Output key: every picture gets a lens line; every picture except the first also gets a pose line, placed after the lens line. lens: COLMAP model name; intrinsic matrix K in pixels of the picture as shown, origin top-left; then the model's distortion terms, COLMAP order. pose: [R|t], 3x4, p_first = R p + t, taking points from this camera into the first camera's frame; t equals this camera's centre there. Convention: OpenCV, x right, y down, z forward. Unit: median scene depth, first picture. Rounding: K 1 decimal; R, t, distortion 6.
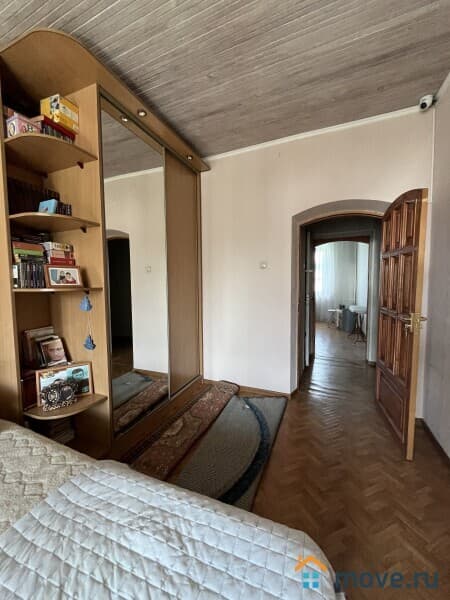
lens RADIAL K [[243.1, 0, 222.2], [0, 243.1, 300.9], [0, 0, 1]] dist [-0.001031, -0.000169]
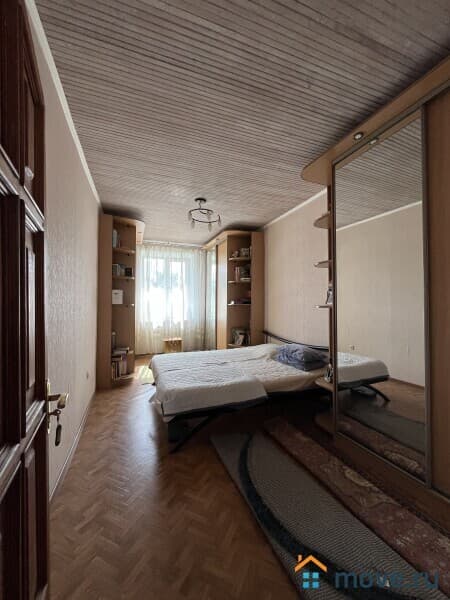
lens RADIAL K [[243.1, 0, 221.9], [0, 243.1, 301.1], [0, 0, 1]] dist [-0.001031, -0.000169]
pose [[-0.713677, 0.004486, -0.700461, 0.727120], [-0.044858, 0.997634, 0.052093, -0.100898], [0.699037, 0.068599, -0.711787, 1.261104]]
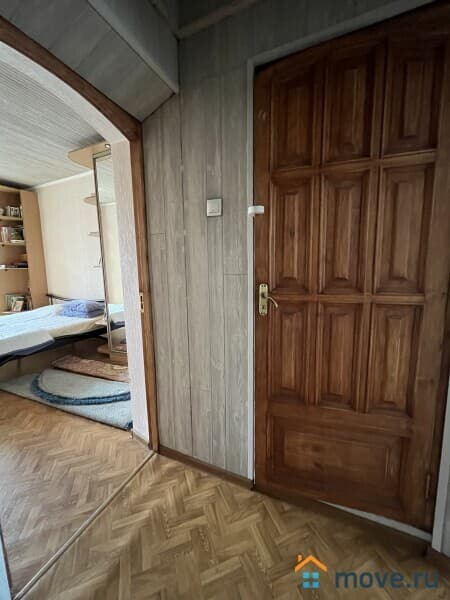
lens RADIAL K [[243.1, 0, 222.8], [0, 243.1, 299.2], [0, 0, 1]] dist [-0.001031, -0.000169]
pose [[-0.005155, 0.136718, -0.990597, 1.178604], [-0.054018, 0.989125, 0.136796, -0.083969], [0.998527, 0.054215, 0.002287, 1.626166]]
